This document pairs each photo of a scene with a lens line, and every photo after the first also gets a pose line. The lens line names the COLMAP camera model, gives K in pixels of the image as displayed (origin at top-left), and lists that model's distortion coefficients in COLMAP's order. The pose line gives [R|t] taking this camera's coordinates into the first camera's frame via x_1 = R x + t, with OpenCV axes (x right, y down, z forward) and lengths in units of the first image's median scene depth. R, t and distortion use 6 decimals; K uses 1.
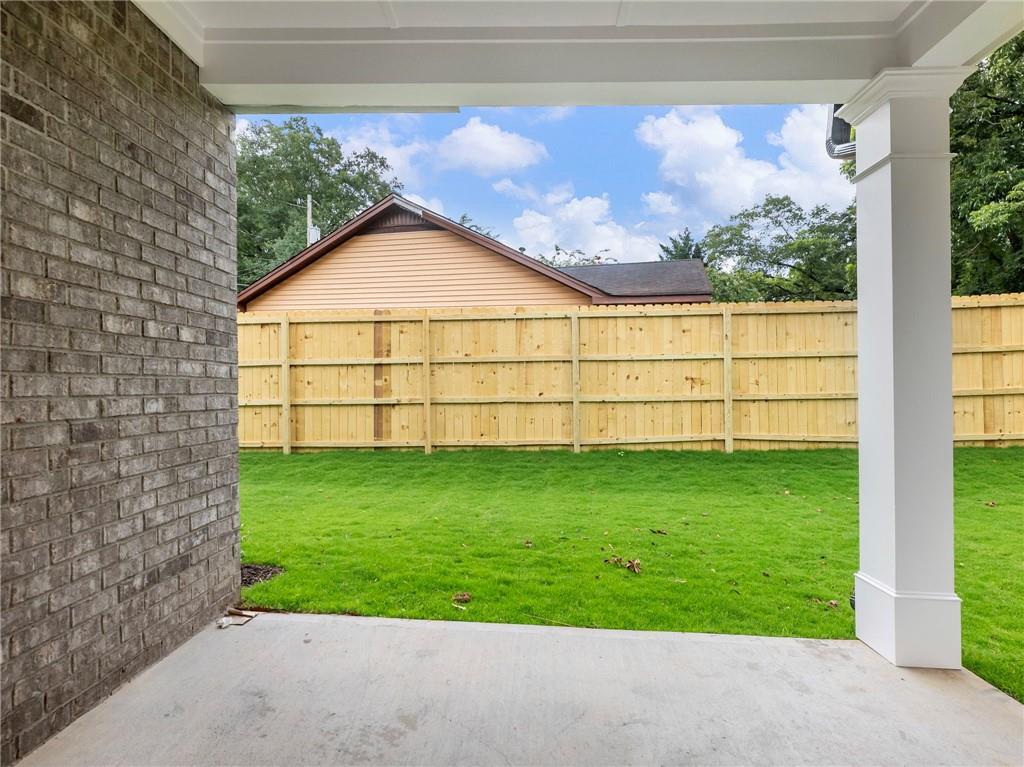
lens RADIAL K [[510.6, 0, 509.3], [0, 510.6, 383.9], [0, 0, 1]] dist [-0.000267, -0.000314]
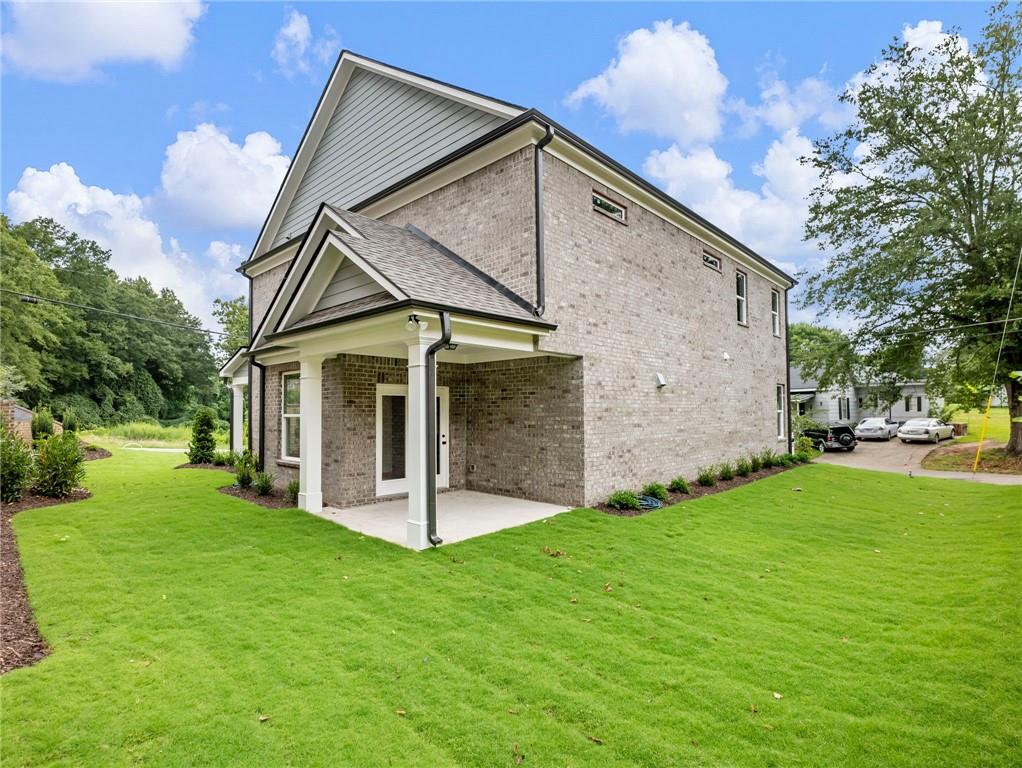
lens RADIAL K [[509.6, 0, 508.3], [0, 509.6, 384.4], [0, 0, 1]] dist [-0.000267, -0.000314]
pose [[-0.636786, -0.058800, -0.768796, 2.813866], [-0.005494, 0.997409, -0.071734, -0.150739], [0.771021, -0.041456, -0.635459, 3.363285]]
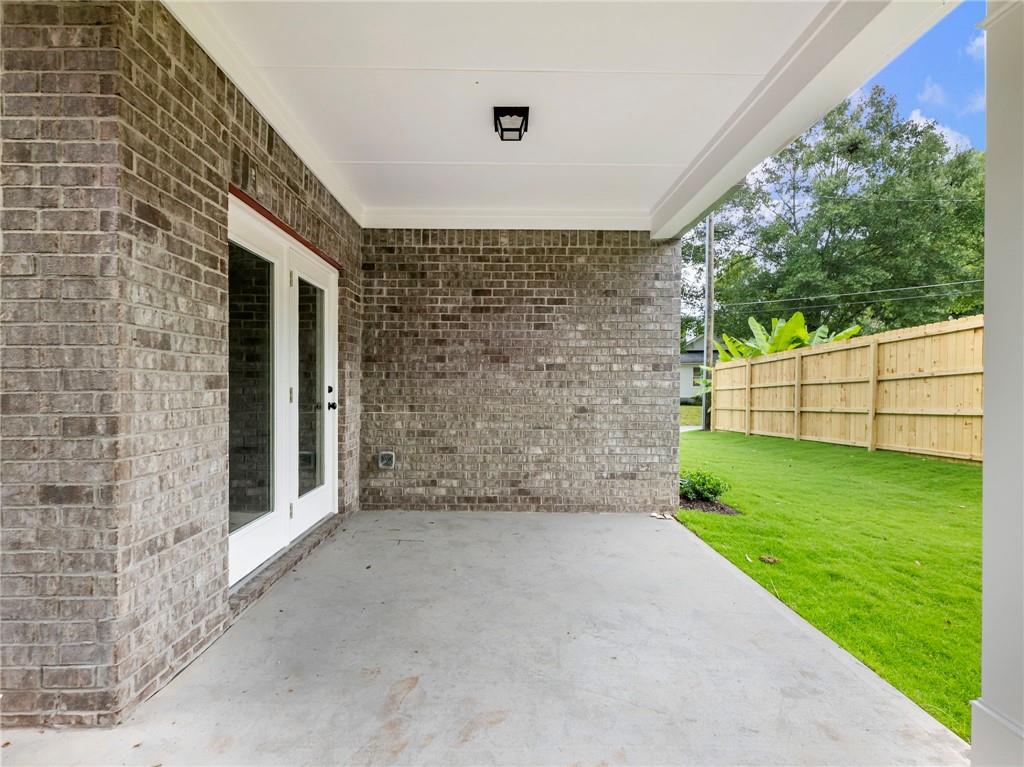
lens RADIAL K [[475.1, 0, 508.4], [0, 475.1, 387.5], [0, 0, 1]] dist [-0.001263, -0.000288]
pose [[0.079190, -0.017546, -0.996705, 1.341646], [0.001763, 0.999846, -0.017461, 0.018549], [0.996858, -0.000374, 0.079209, 0.349696]]
